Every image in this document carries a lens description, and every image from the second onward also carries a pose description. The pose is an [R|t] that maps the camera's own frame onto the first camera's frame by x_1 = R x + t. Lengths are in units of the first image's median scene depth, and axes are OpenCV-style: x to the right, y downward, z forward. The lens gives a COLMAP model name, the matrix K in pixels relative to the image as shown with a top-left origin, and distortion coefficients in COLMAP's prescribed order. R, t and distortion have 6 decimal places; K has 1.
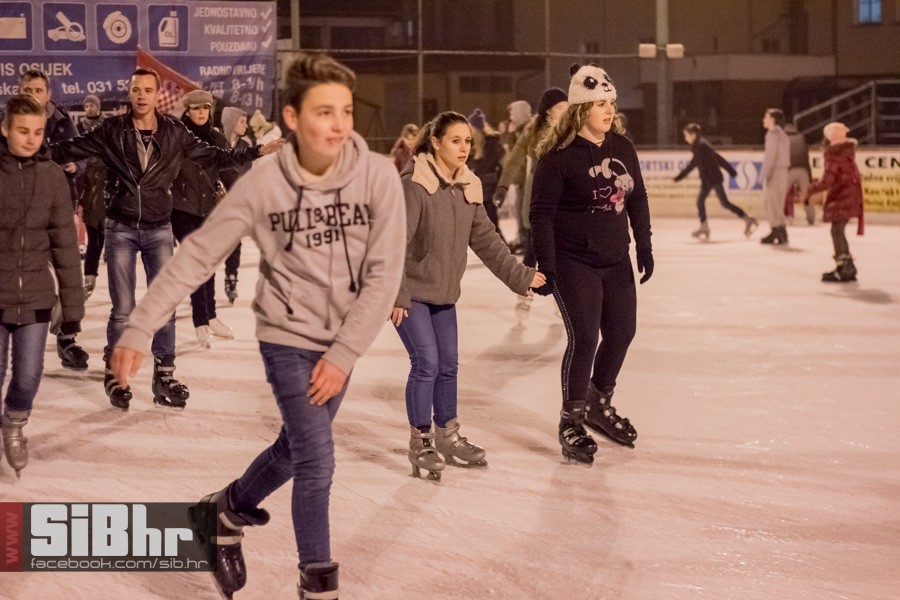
lens RADIAL K [[2098.9, 0, 446.7], [0, 2098.9, 300.1], [0, 0, 1]] dist [-0.074716, -0.218051]
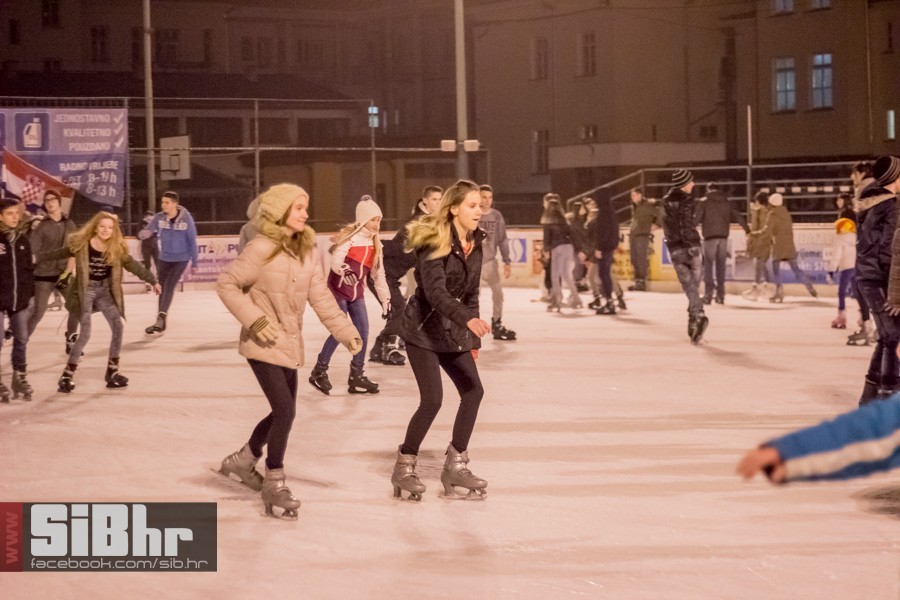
lens RADIAL K [[2098.9, 0, 446.7], [0, 2098.9, 300.1], [0, 0, 1]] dist [-0.074716, -0.218051]
pose [[0.999339, -0.006313, -0.035798, 0.147639], [0.004919, 0.999231, -0.038892, 0.014912], [0.036016, 0.038690, 0.998602, -0.190815]]
